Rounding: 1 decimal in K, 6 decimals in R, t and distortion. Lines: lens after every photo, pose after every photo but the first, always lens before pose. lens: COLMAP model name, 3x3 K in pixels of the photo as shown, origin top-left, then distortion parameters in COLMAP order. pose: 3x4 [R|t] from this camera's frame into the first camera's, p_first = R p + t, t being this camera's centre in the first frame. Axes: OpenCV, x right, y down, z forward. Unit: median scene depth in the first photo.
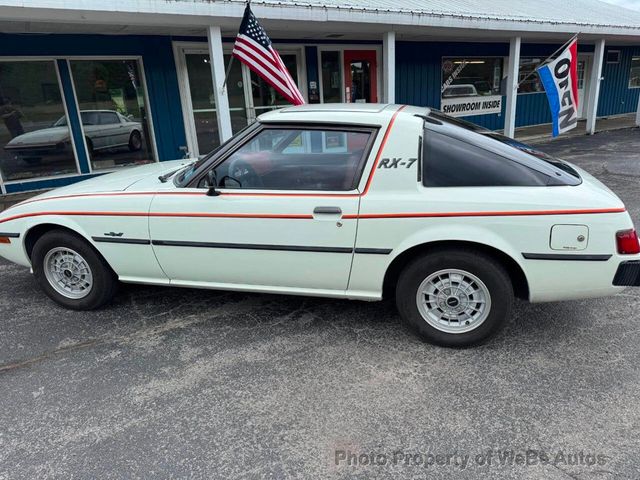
lens RADIAL K [[452.4, 0, 322.4], [0, 452.4, 236.3], [0, 0, 1]] dist [0.048575, -0.063052]
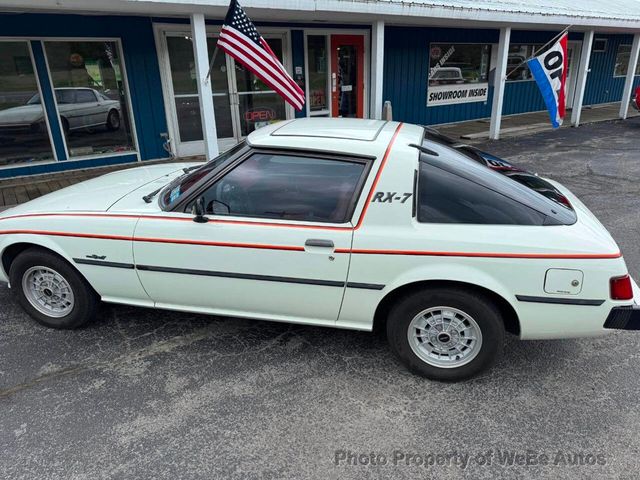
lens RADIAL K [[453.2, 0, 317.6], [0, 453.2, 236.1], [0, 0, 1]] dist [0.045136, -0.055773]
pose [[0.999332, 0.015973, 0.032857, -0.023847], [-0.017675, 0.998481, 0.052192, -0.118316], [-0.031974, -0.052738, 0.998096, 0.025181]]
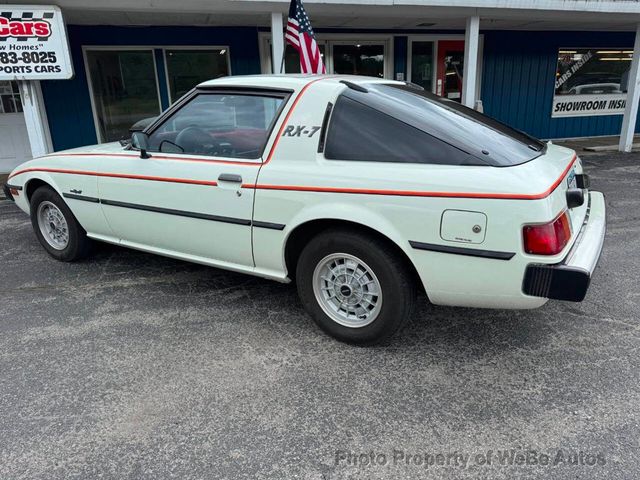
lens RADIAL K [[452.4, 0, 322.4], [0, 452.4, 236.3], [0, 0, 1]] dist [0.048575, -0.063052]
pose [[0.958185, 0.102508, -0.267160, 0.440994], [-0.102998, 0.994607, 0.012215, 0.030583], [0.266971, 0.015812, 0.963575, 0.129796]]
